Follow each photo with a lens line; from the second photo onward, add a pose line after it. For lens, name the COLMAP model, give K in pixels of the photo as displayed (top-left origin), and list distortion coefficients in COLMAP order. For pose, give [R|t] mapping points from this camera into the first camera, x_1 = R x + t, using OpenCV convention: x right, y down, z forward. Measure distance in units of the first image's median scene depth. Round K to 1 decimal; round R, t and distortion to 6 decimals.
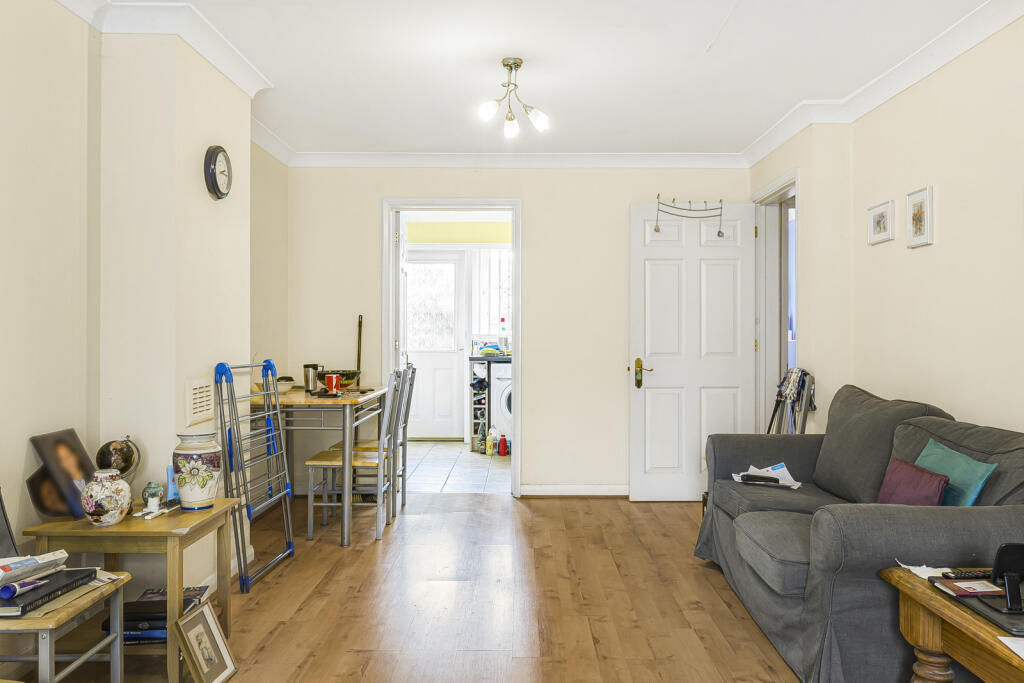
lens RADIAL K [[790.9, 0, 511.1], [0, 790.9, 337.9], [0, 0, 1]] dist [0.011870, -0.004739]
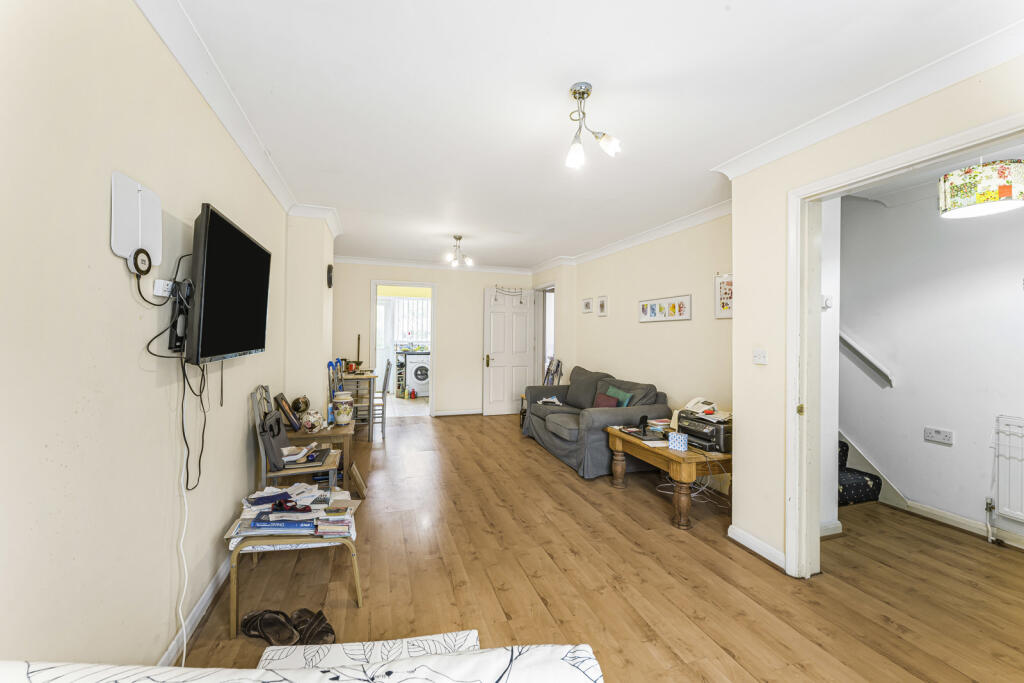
lens RADIAL K [[412.8, 0, 511.7], [0, 412.8, 337.5], [0, 0, 1]] dist [0.000219, 0.000038]
pose [[0.945237, 0.007277, 0.326302, -0.172447], [-0.008686, 0.999958, 0.002862, -0.028593], [-0.326268, -0.005539, 0.945261, -0.177216]]
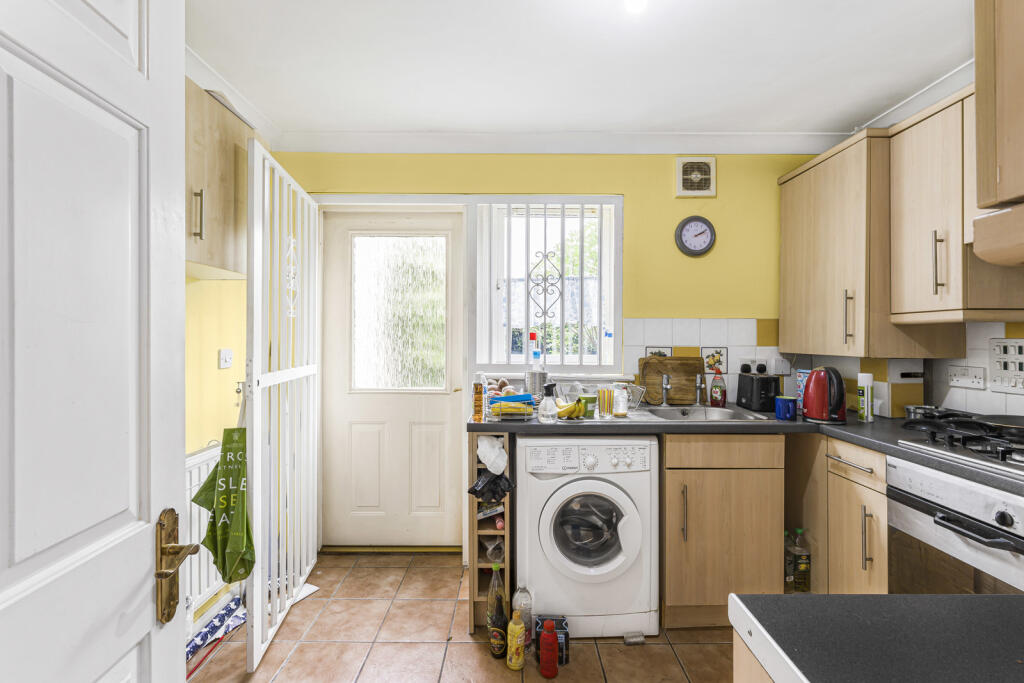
lens RADIAL K [[438.2, 0, 514.2], [0, 438.2, 339.9], [0, 0, 1]] dist [0.000173, 0.000035]
pose [[0.999821, -0.000708, 0.018909, -0.045583], [0.000721, 0.999999, -0.000698, -0.032333], [-0.018909, 0.000711, 0.999821, 1.093256]]
